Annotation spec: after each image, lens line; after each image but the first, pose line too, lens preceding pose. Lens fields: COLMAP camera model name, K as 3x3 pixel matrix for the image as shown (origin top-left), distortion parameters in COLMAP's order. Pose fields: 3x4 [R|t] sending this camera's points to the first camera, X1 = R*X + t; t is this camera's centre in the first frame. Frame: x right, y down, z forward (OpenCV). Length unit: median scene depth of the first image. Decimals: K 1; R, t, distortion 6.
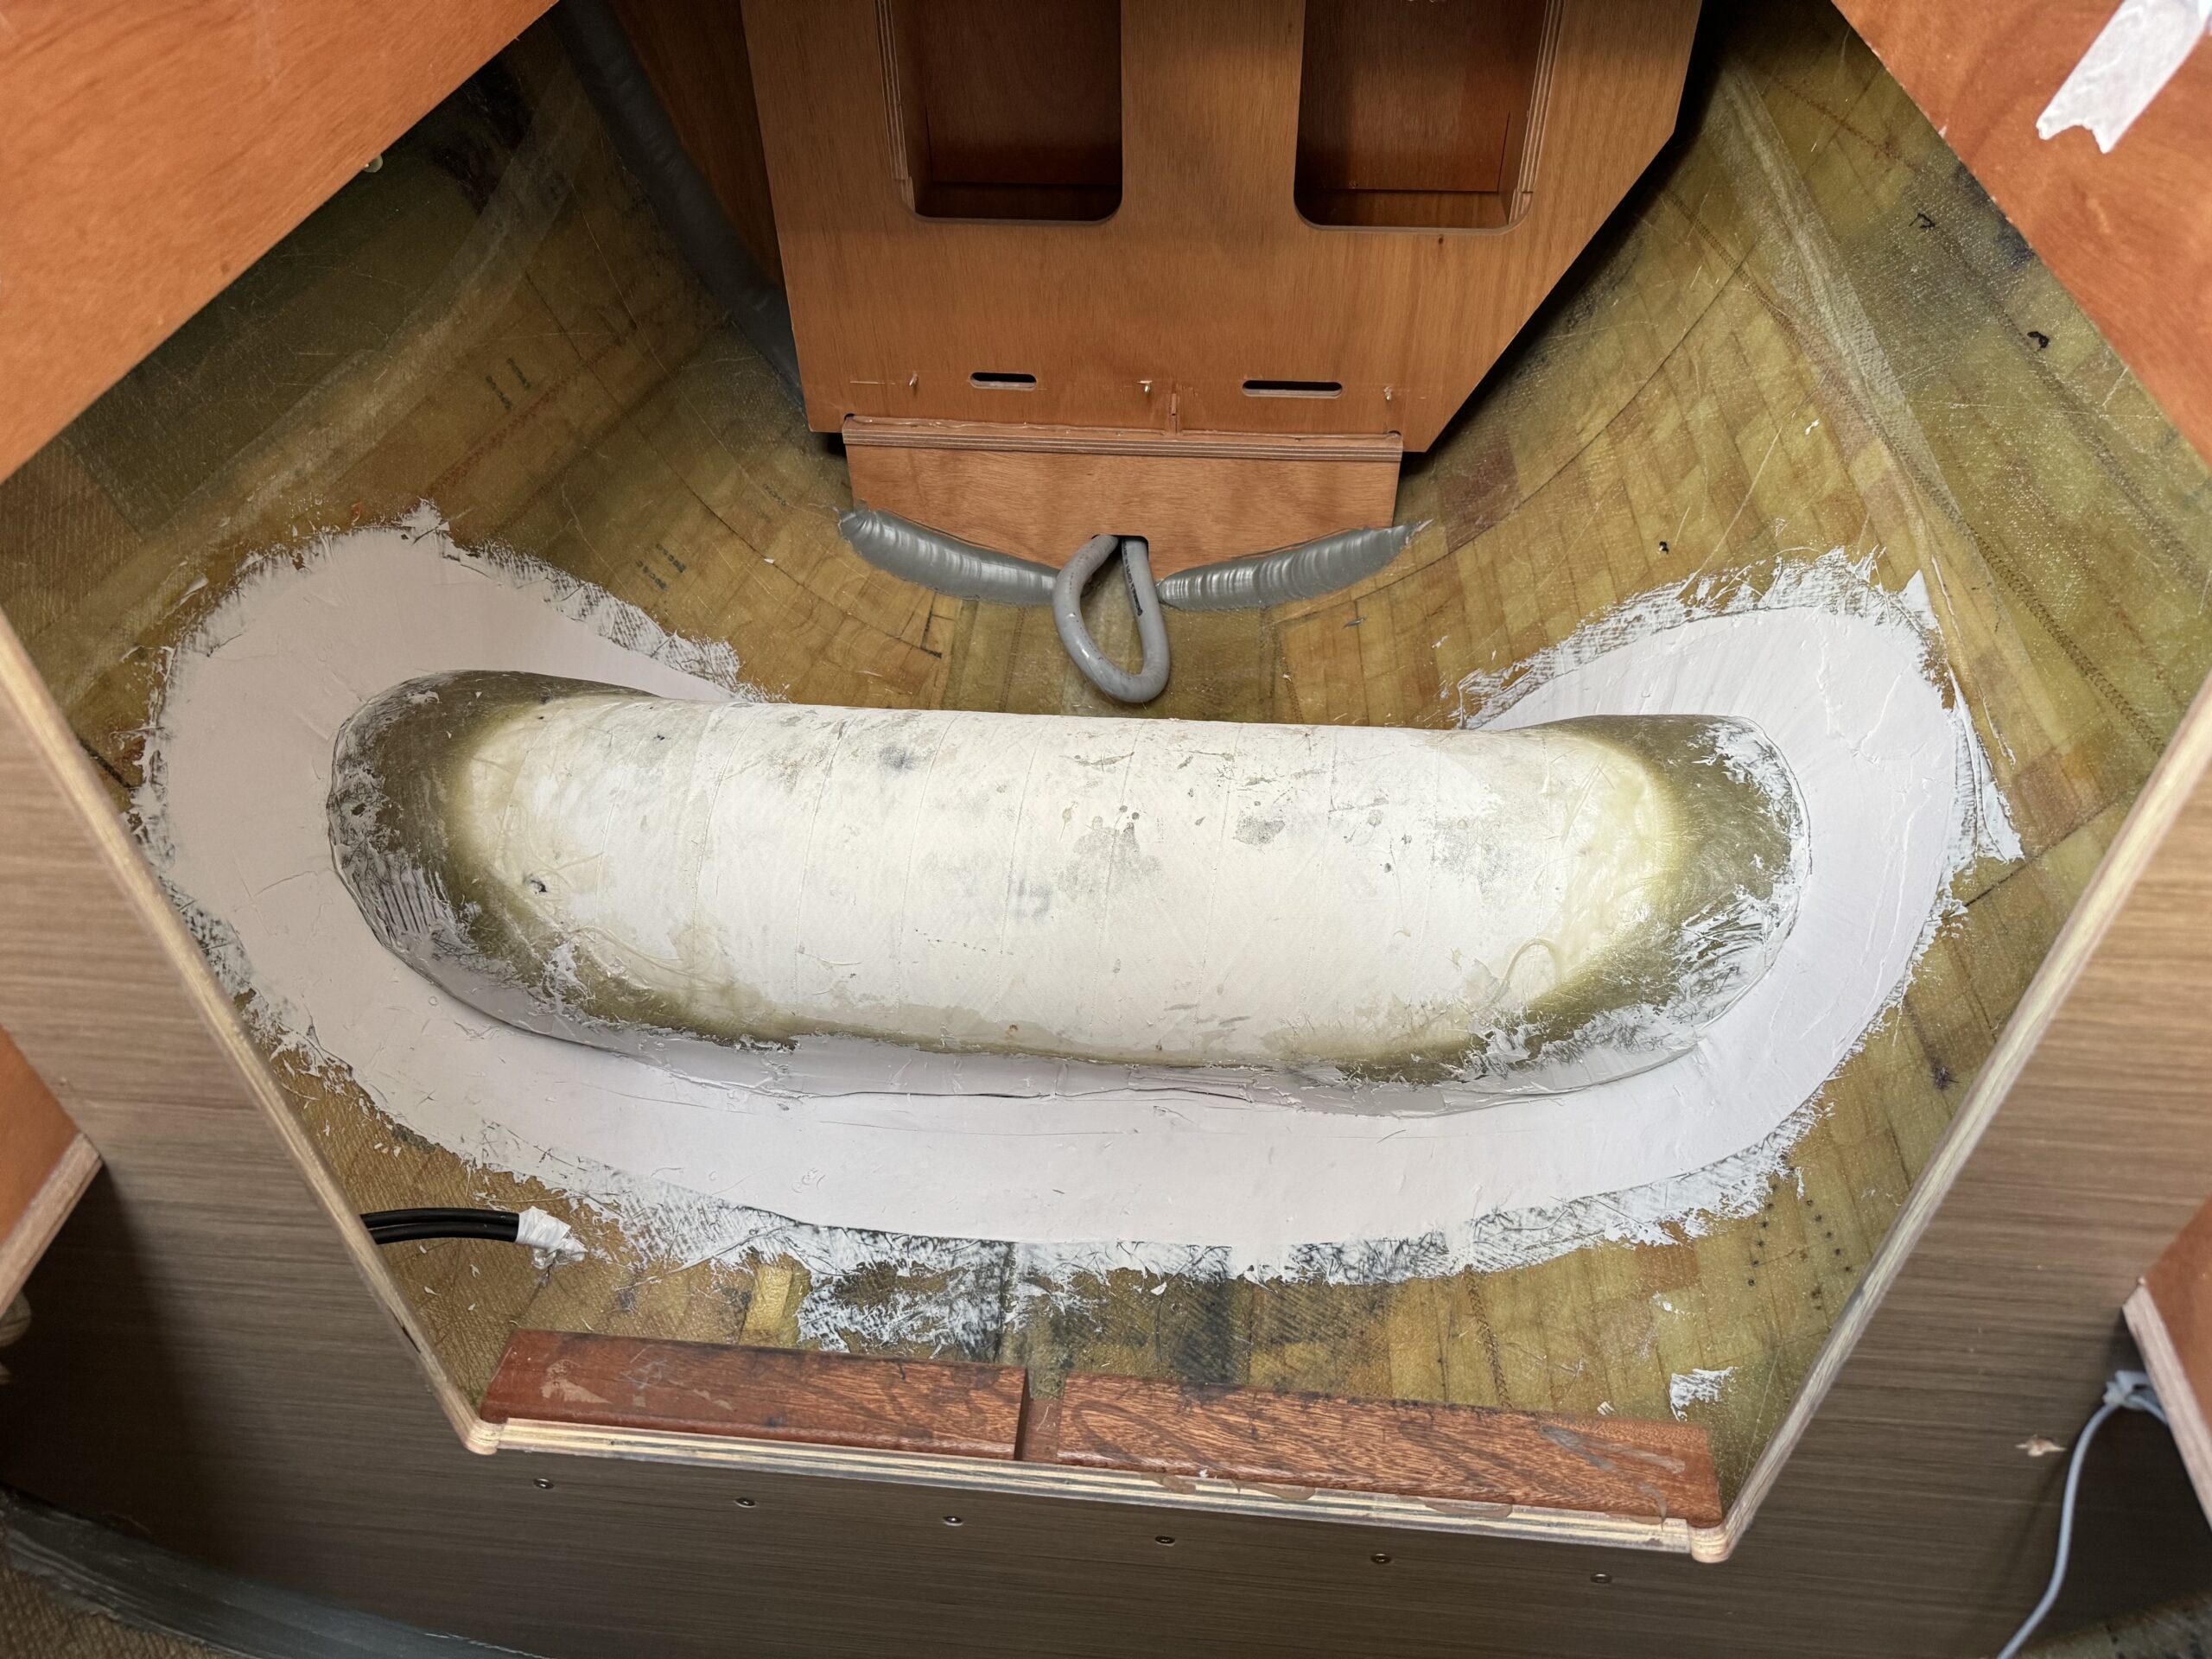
lens RADIAL K [[1561.9, 0, 1098.9], [0, 1561.9, 844.4], [0, 0, 1]] dist [0.012989, -0.031125]
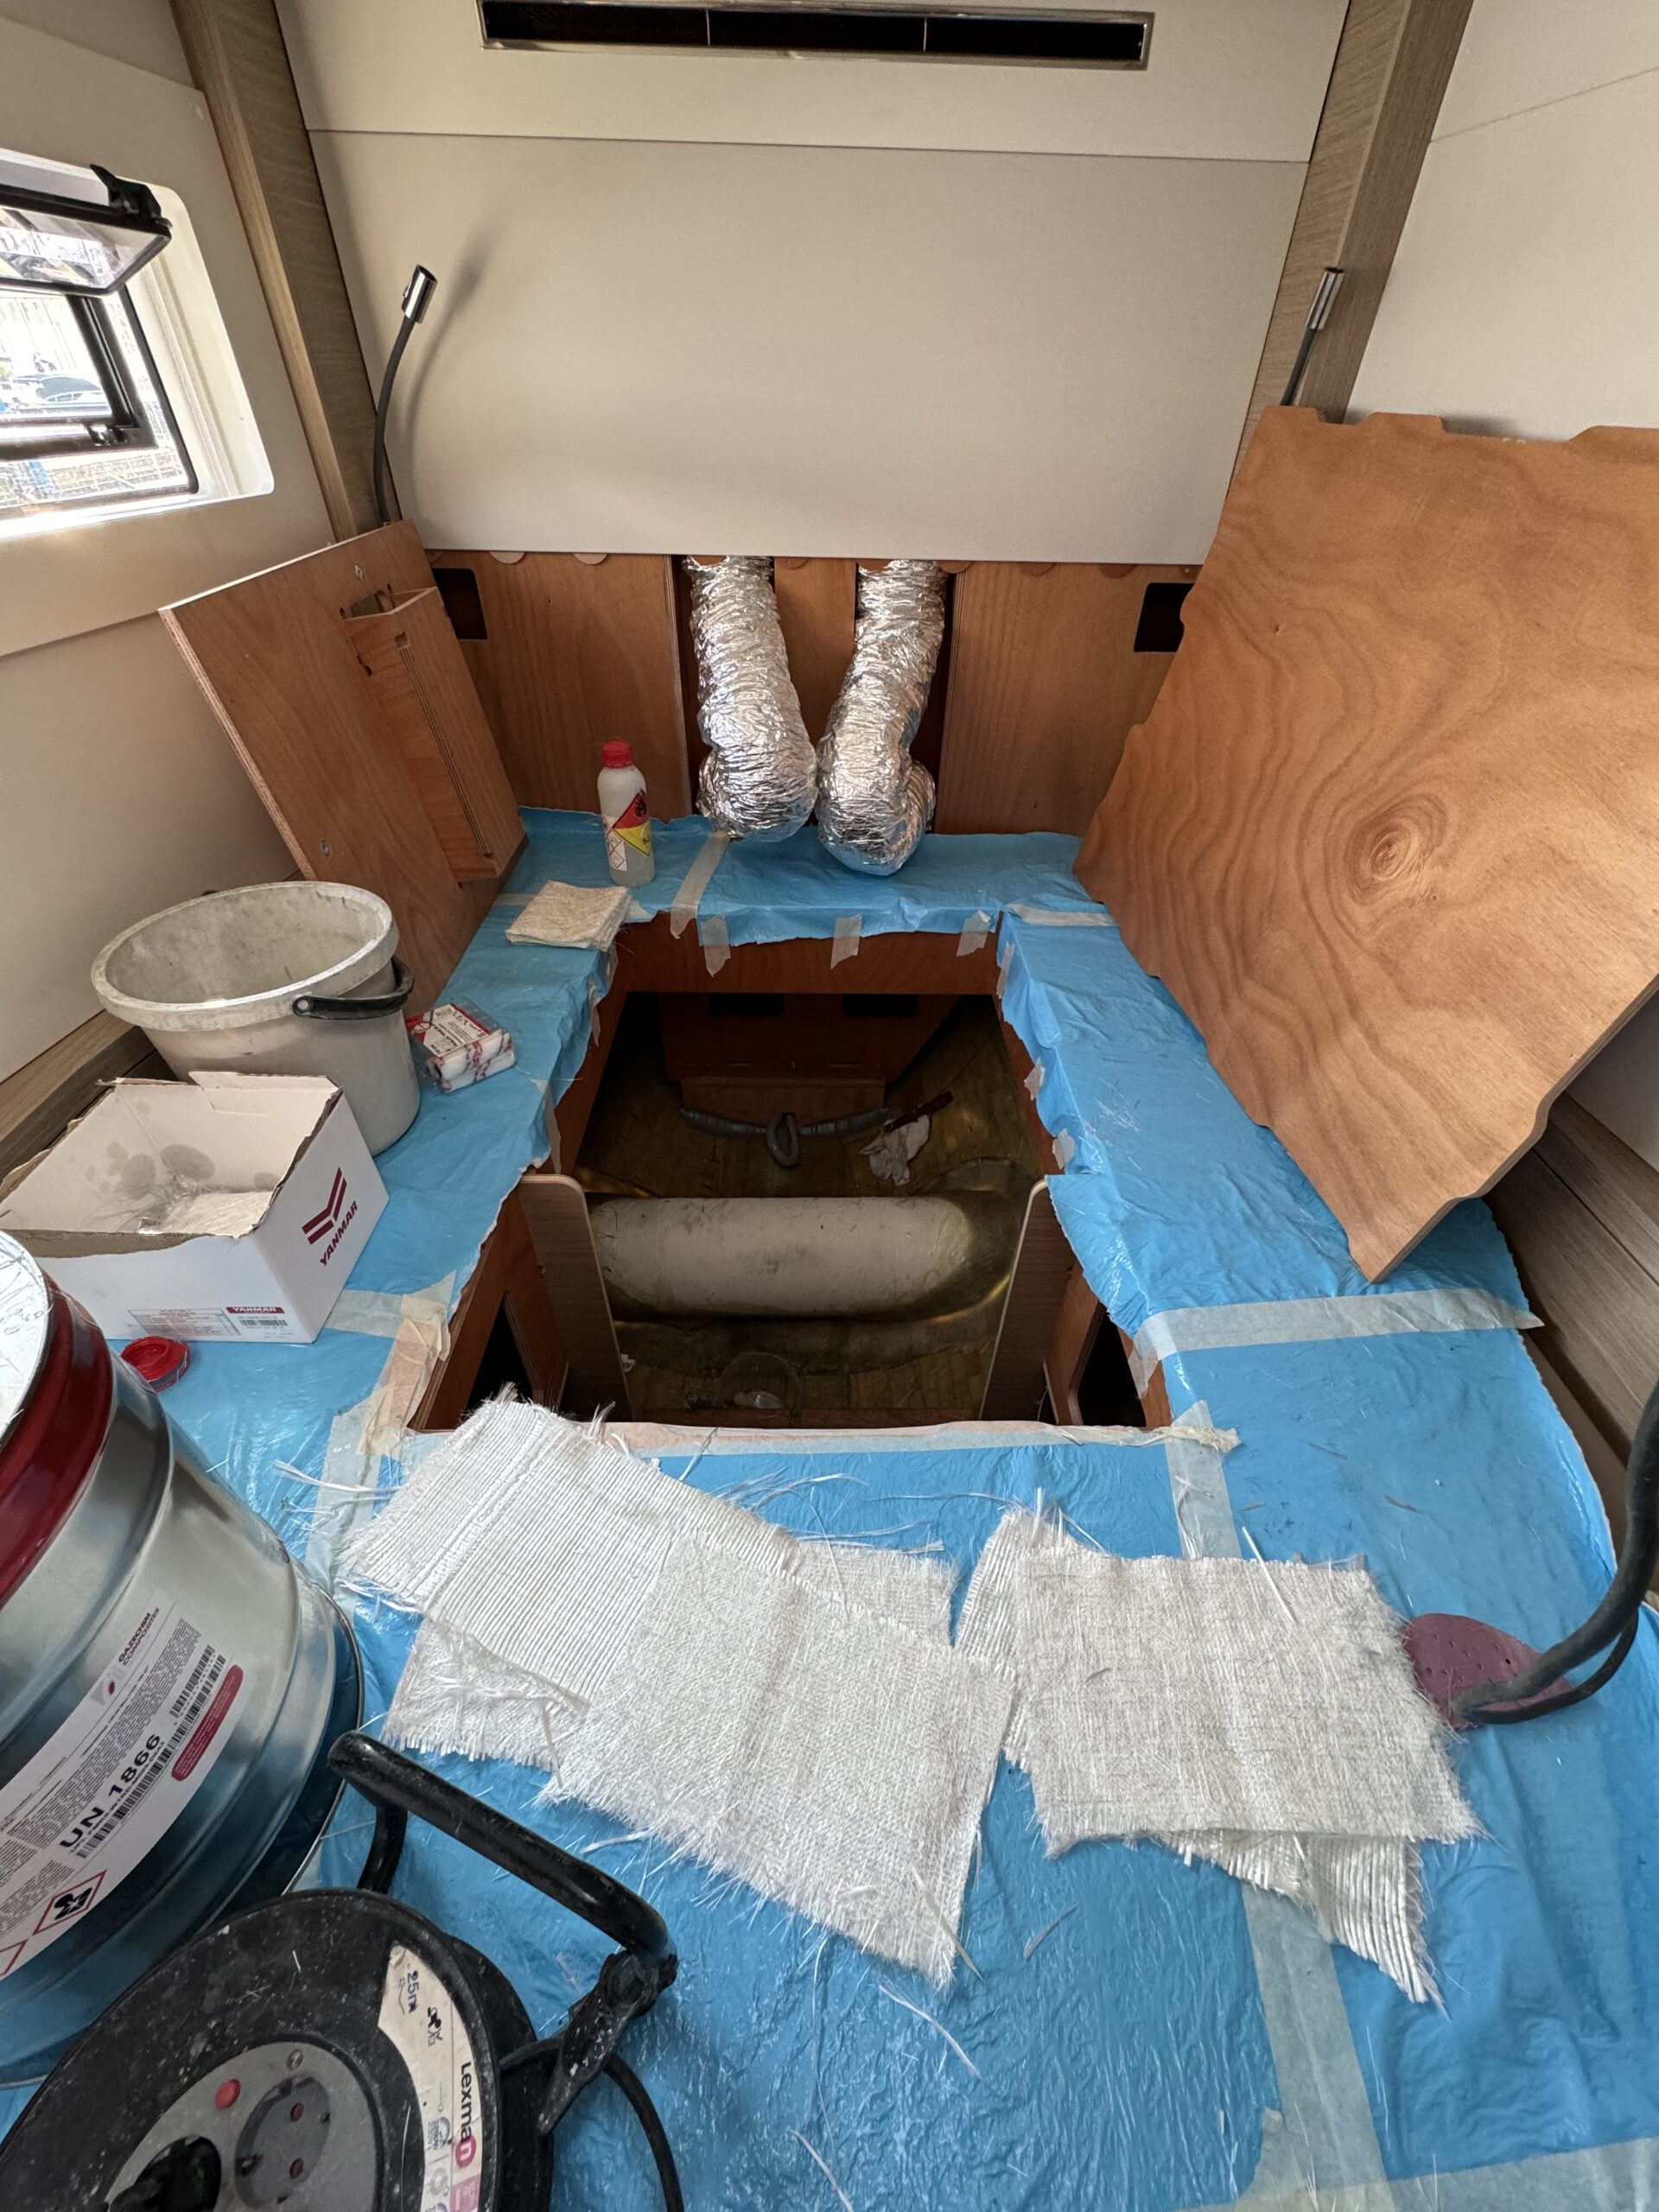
lens RADIAL K [[881.1, 0, 846.3], [0, 881.1, 1092.9], [0, 0, 1]] dist [-0.002943, -0.000022]
pose [[0.991249, -0.037359, 0.126612, -0.103415], [0.047241, 0.995991, -0.075963, -0.162177], [-0.123267, 0.081280, 0.989039, -0.752103]]
